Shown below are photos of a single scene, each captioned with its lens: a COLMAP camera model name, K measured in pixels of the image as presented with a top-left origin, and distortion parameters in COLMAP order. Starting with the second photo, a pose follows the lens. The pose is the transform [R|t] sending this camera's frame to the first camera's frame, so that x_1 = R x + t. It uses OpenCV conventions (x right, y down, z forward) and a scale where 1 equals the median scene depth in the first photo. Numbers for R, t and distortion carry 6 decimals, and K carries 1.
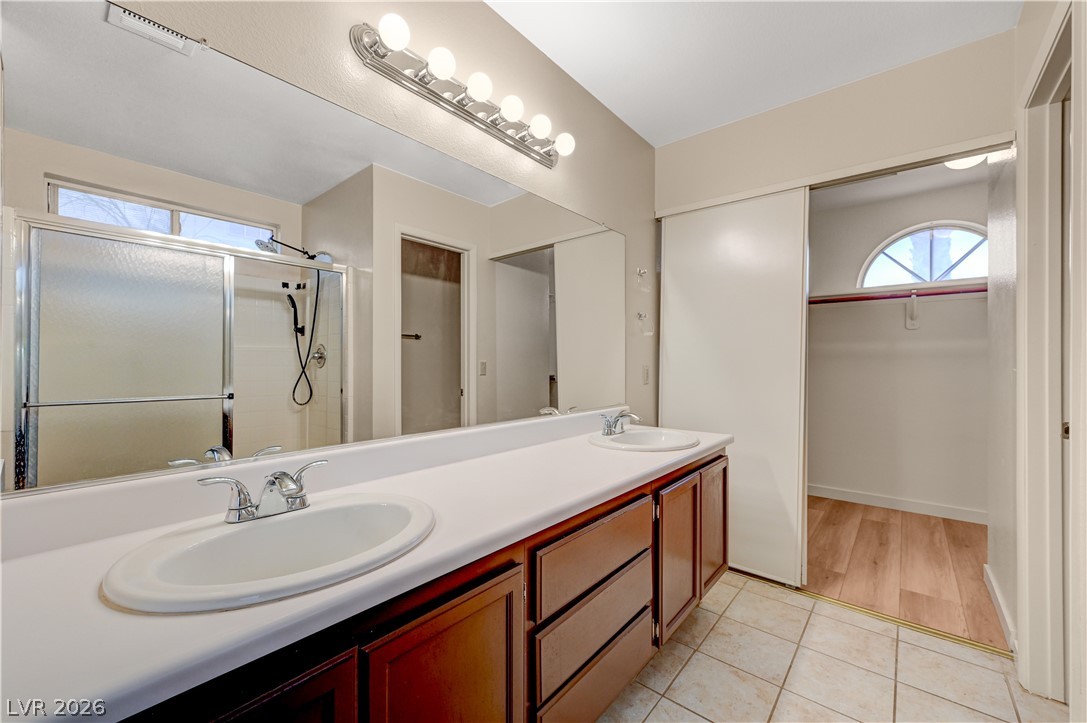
lens RADIAL K [[436.7, 0, 545.8], [0, 436.7, 366.0], [0, 0, 1]] dist [0.000872, 0.000191]
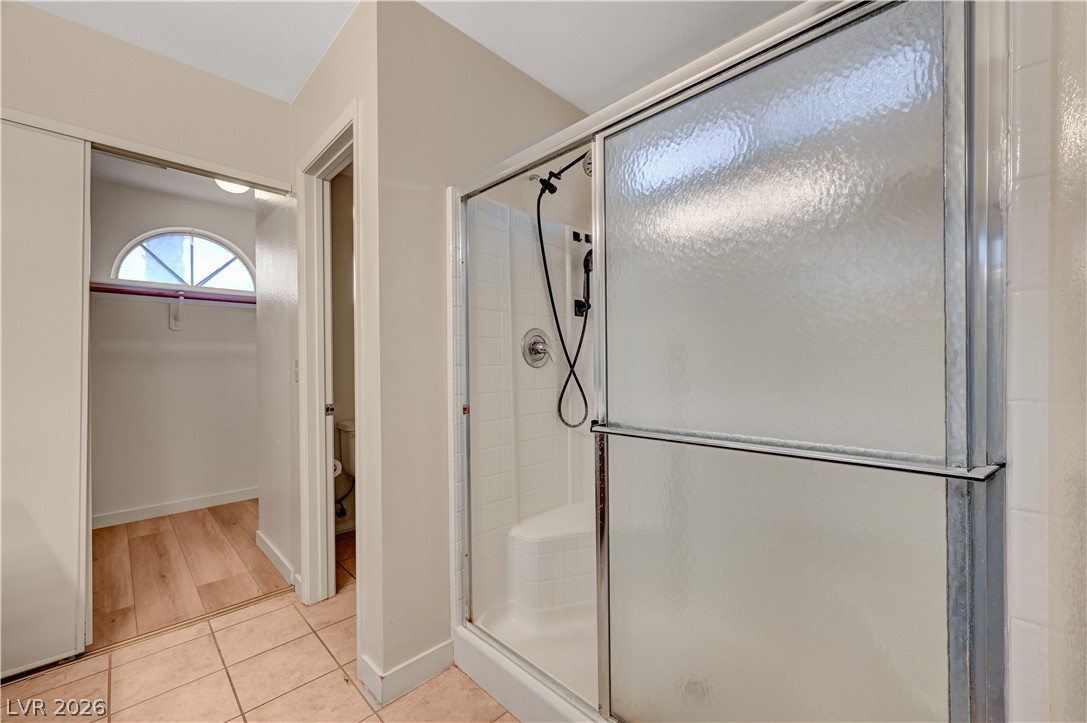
lens RADIAL K [[436.7, 0, 545.8], [0, 436.7, 366.0], [0, 0, 1]] dist [0.000872, 0.000191]
pose [[0.079281, -0.010378, 0.996798, -0.126087], [0.013300, 0.999868, 0.009352, -0.000152], [-0.996764, 0.012516, 0.079408, 0.107830]]
